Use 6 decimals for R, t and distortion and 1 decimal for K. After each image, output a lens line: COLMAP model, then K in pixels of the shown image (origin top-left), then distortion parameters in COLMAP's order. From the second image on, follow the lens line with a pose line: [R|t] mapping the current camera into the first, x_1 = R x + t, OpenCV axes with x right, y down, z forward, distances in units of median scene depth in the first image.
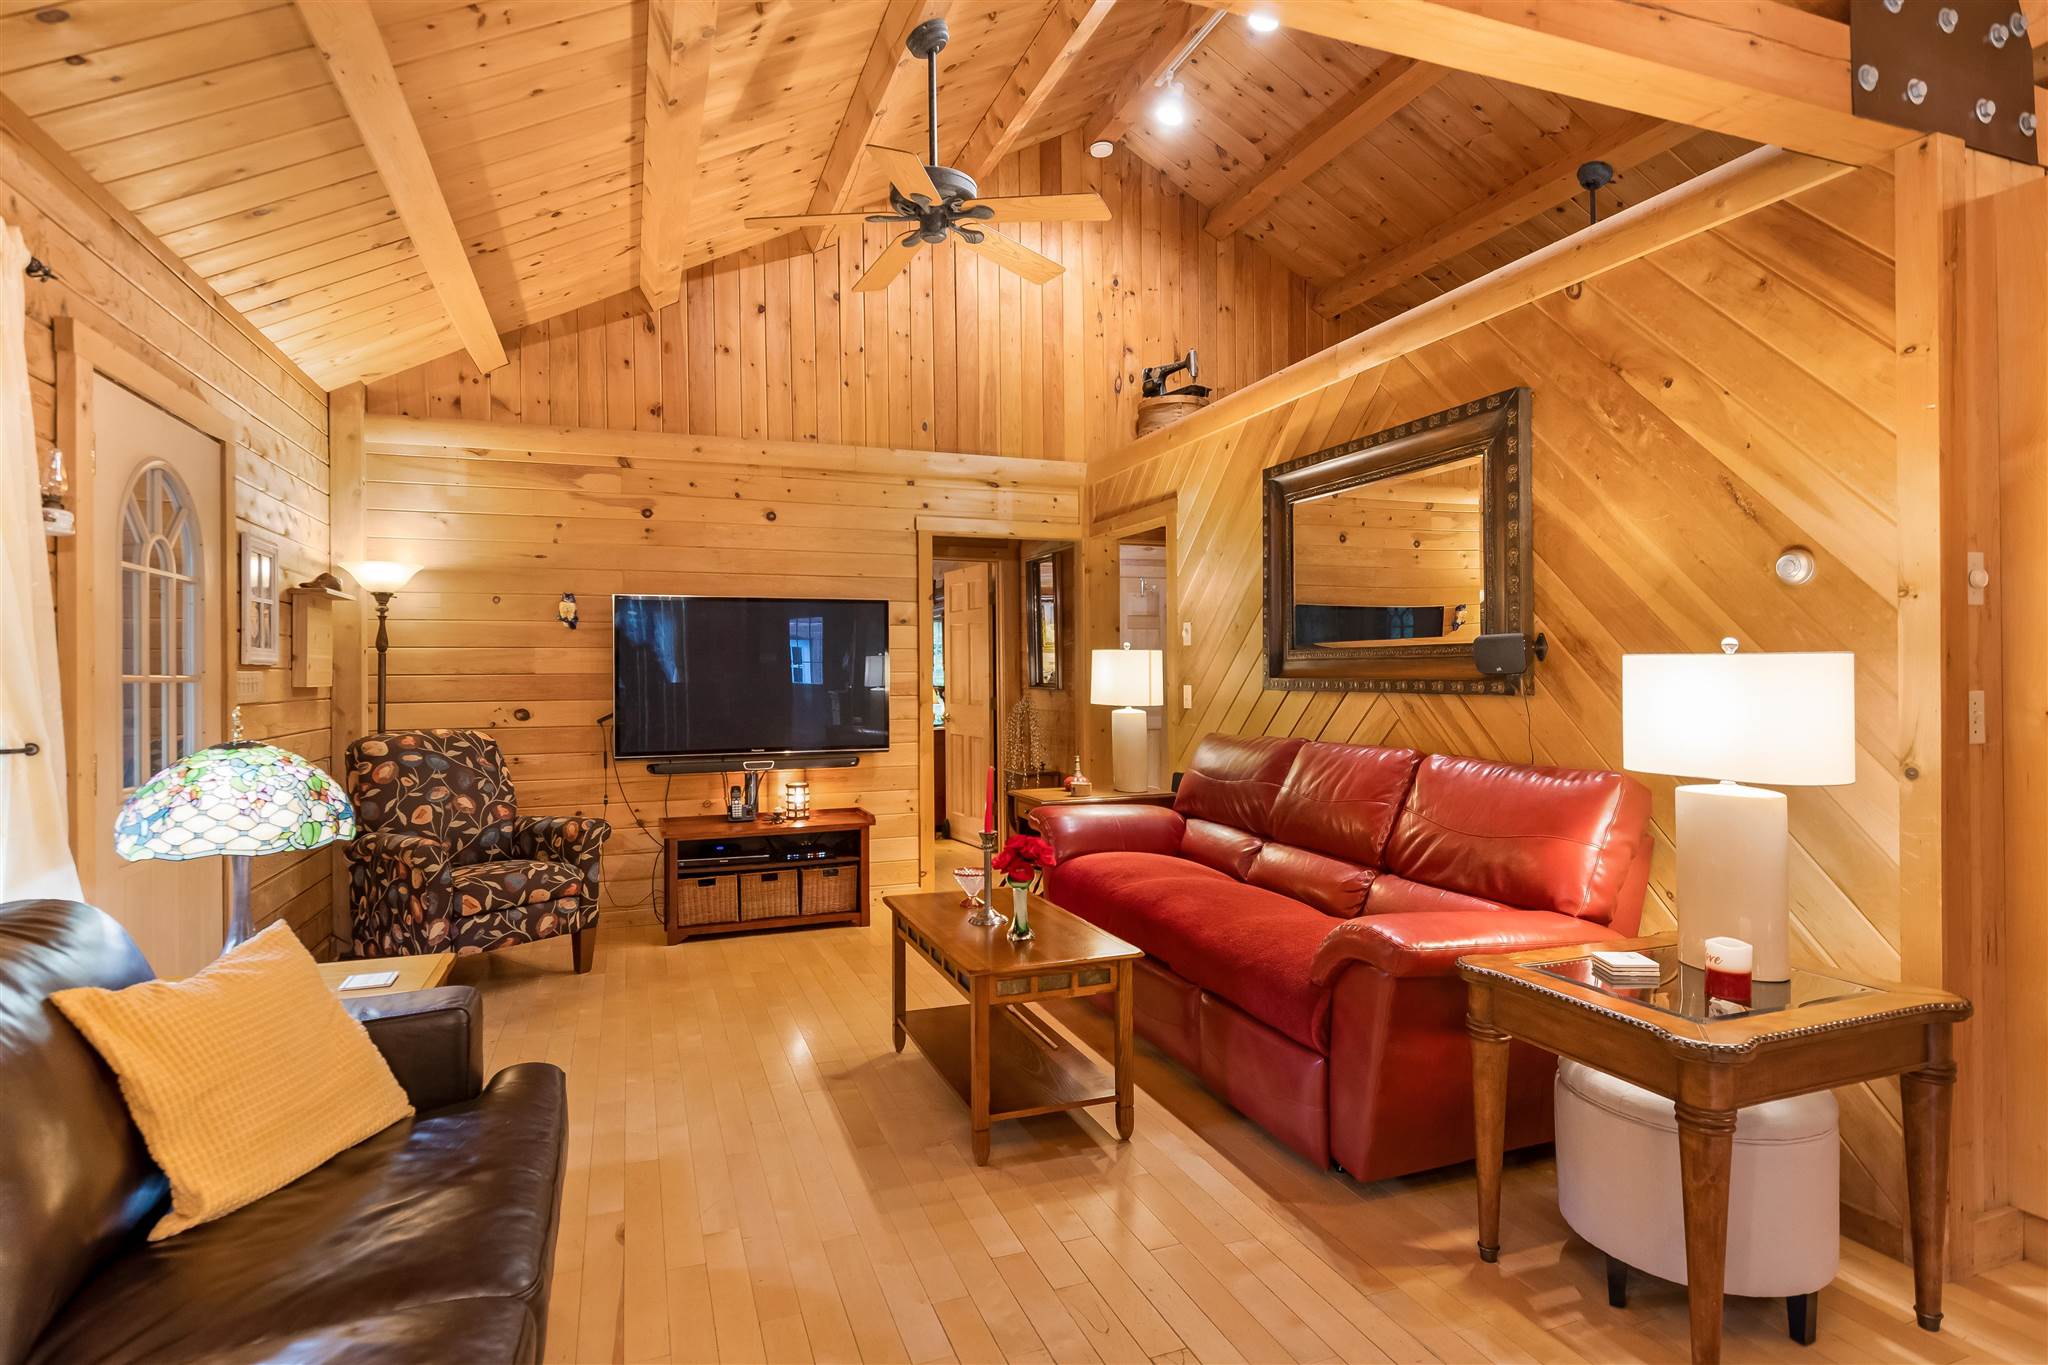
lens RADIAL K [[1053.6, 0, 1025.9], [0, 1053.6, 674.6], [0, 0, 1]] dist [0.007405, 0.000321]
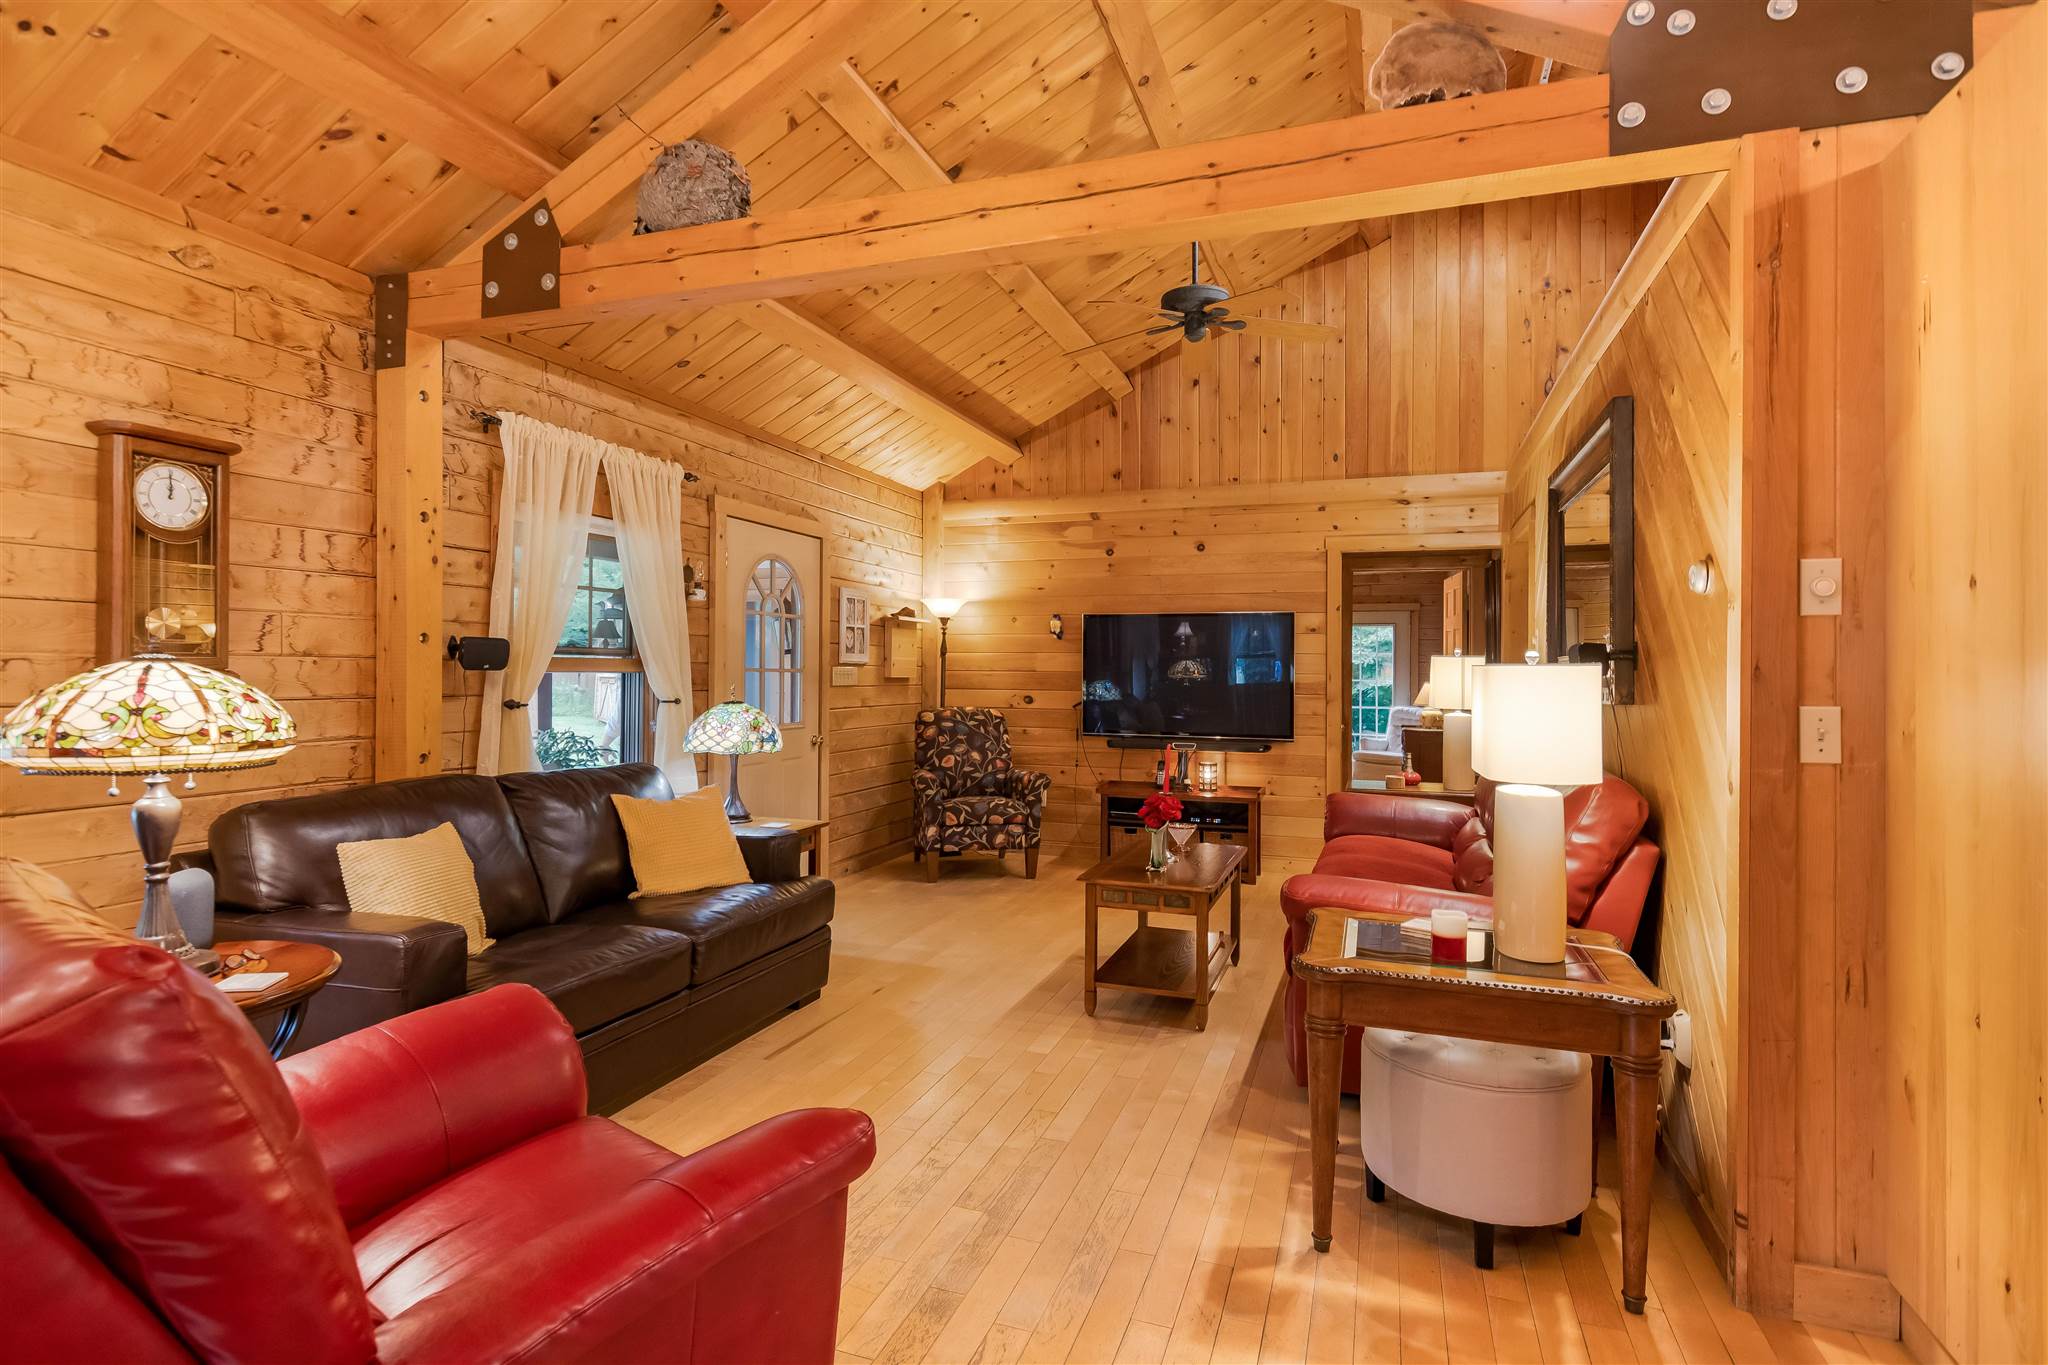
lens RADIAL K [[1026.8, 0, 1024.0], [0, 1026.8, 682.5], [0, 0, 1]] dist [0.001103, -0.000458]
pose [[0.762128, 0.019838, -0.647122, 0.420935], [-0.015595, 0.999803, 0.012284, -0.002390], [0.647239, 0.000730, 0.762287, -0.066755]]
